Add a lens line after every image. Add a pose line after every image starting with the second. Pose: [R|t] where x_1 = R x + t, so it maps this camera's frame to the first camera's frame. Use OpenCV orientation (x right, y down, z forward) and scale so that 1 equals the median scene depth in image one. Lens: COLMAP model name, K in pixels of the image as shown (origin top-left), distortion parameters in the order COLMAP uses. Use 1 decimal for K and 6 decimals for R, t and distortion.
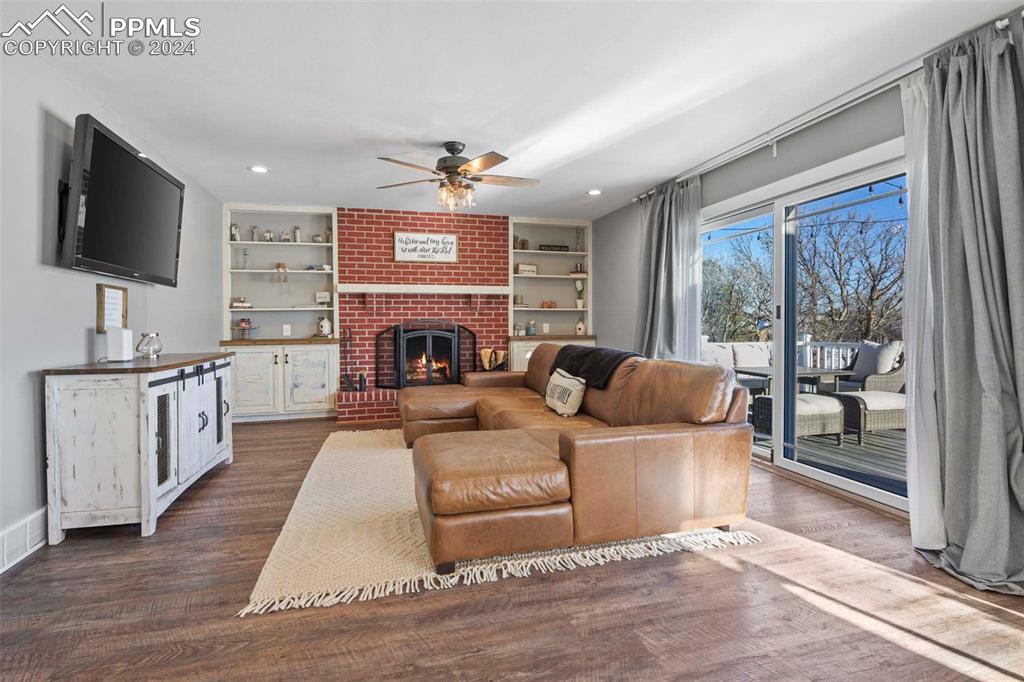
lens RADIAL K [[506.9, 0, 513.7], [0, 506.9, 327.7], [0, 0, 1]] dist [-0.003060, -0.003278]
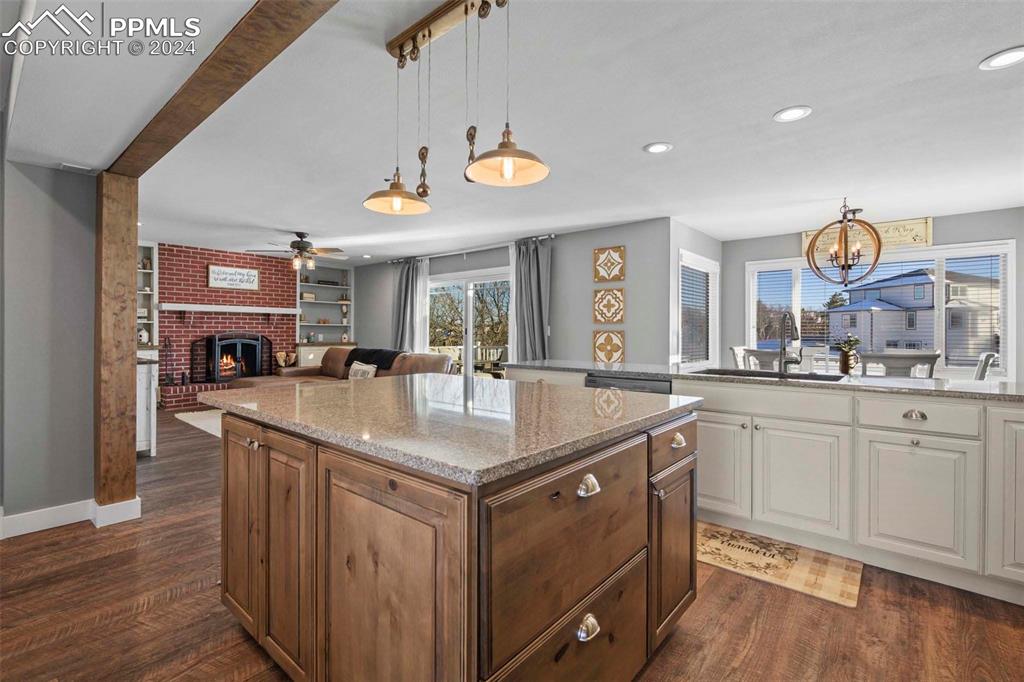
lens RADIAL K [[536.5, 0, 509.9], [0, 536.5, 341.5], [0, 0, 1]] dist [0.024447, 0.000269]
pose [[0.836116, -0.002068, 0.548548, -0.349426], [-0.004881, 0.999925, 0.011209, -0.008489], [-0.548530, -0.012050, 0.836044, -0.617119]]
